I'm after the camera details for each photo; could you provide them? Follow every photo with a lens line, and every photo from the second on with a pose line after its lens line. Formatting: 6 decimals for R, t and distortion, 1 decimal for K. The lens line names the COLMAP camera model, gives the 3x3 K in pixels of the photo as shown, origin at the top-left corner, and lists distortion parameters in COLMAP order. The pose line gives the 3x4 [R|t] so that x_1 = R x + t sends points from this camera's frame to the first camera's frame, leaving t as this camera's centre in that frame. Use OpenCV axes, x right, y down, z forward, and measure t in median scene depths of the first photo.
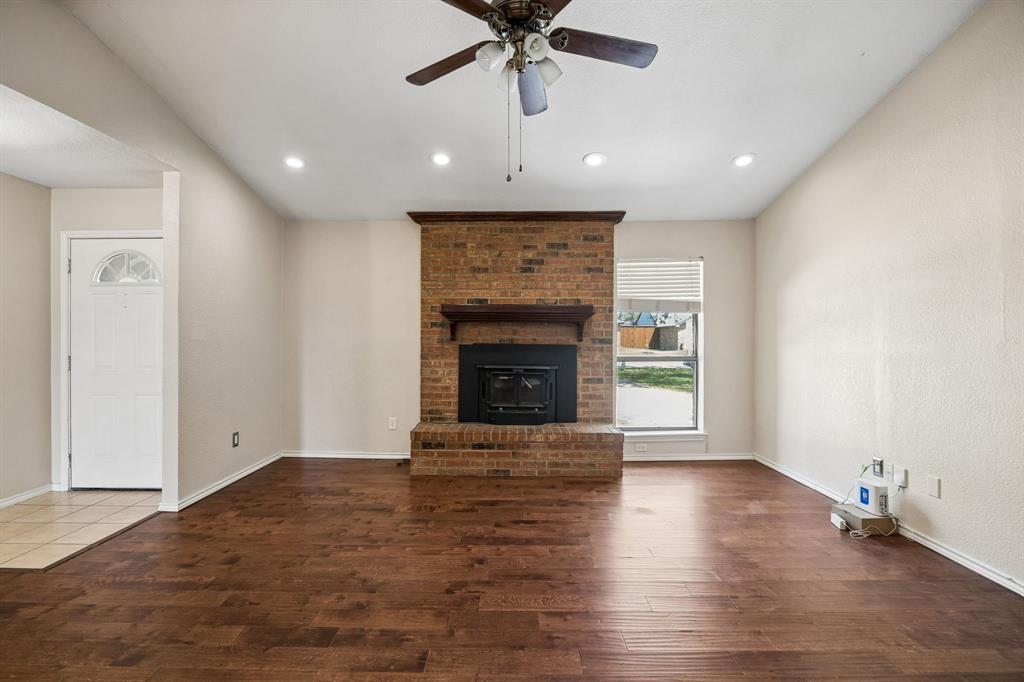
lens RADIAL K [[450.0, 0, 511.5], [0, 450.0, 337.1], [0, 0, 1]] dist [-0.014915, 0.000403]
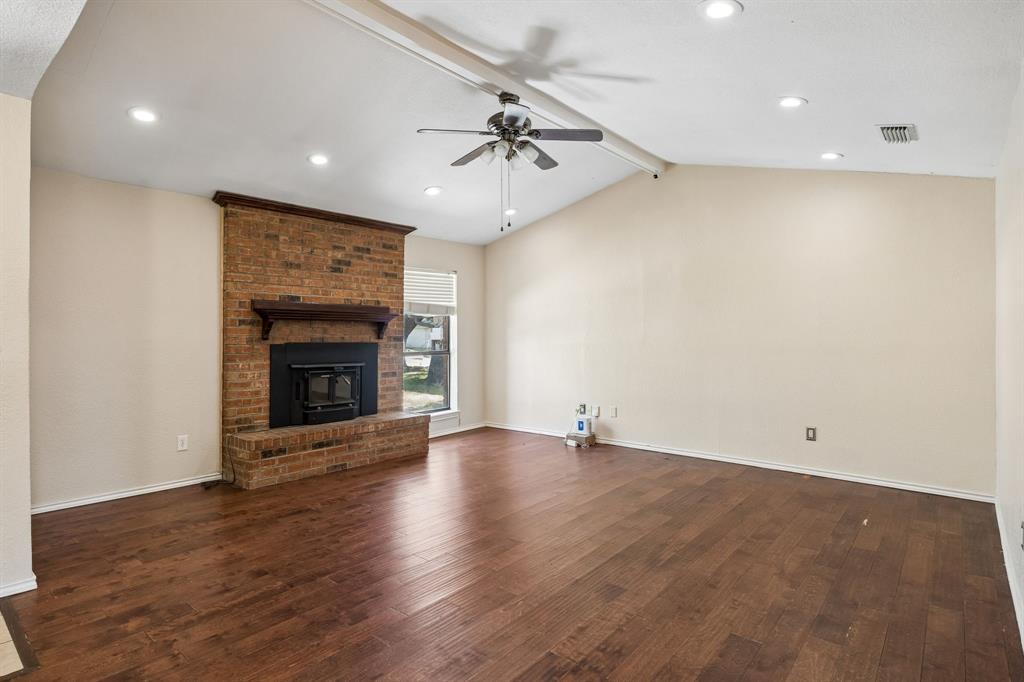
lens RADIAL K [[533.0, 0, 510.2], [0, 533.0, 335.0], [0, 0, 1]] dist [-0.012602, 0.000461]
pose [[0.636439, -0.005681, 0.771306, -0.687733], [0.005504, 0.999981, 0.002824, -0.003006], [-0.771308, 0.002448, 0.636458, -0.076200]]
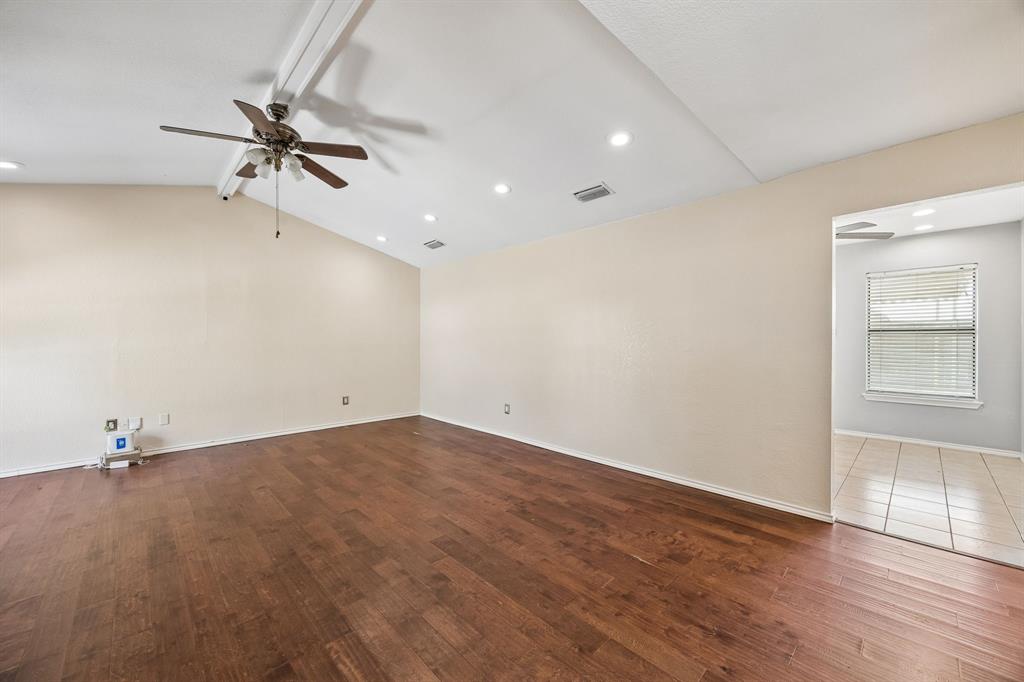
lens RADIAL K [[391.6, 0, 509.9], [0, 391.6, 340.6], [0, 0, 1]] dist [-0.000430, 0.000354]
pose [[-0.700338, -0.005308, 0.713792, -0.768376], [0.002043, 0.999953, 0.009440, -0.003910], [-0.713809, 0.008069, -0.700294, 0.691812]]
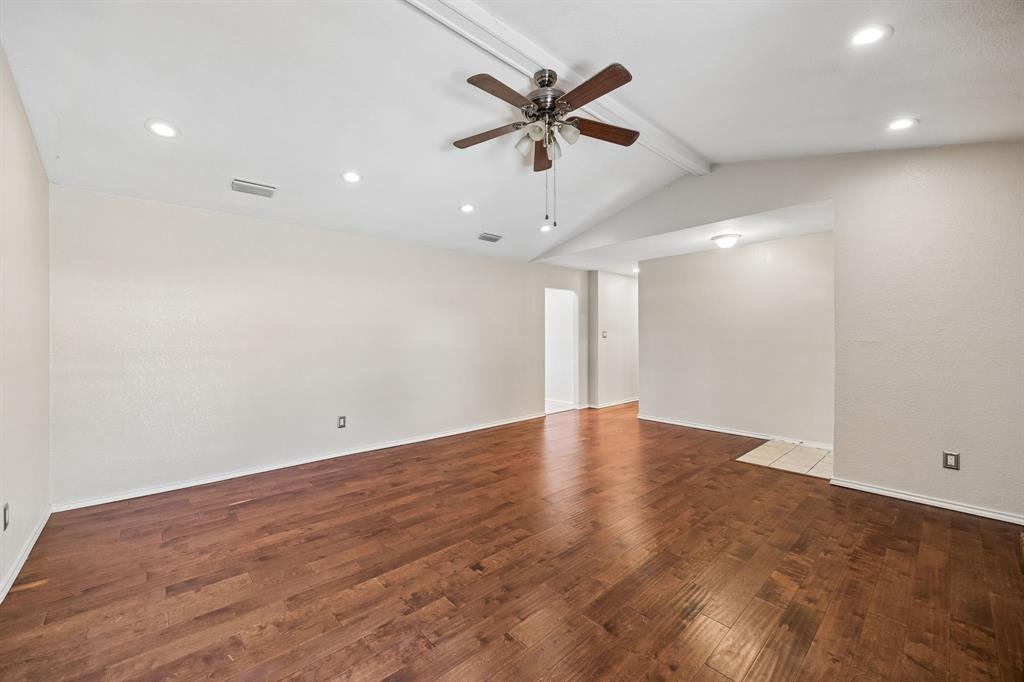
lens RADIAL K [[391.6, 0, 507.1], [0, 391.6, 340.0], [0, 0, 1]] dist [-0.000430, 0.000354]
pose [[-0.741228, 0.002436, -0.671249, 0.461480], [-0.000529, 0.999991, 0.004214, -0.001718], [0.671253, 0.003479, -0.741220, 0.905697]]
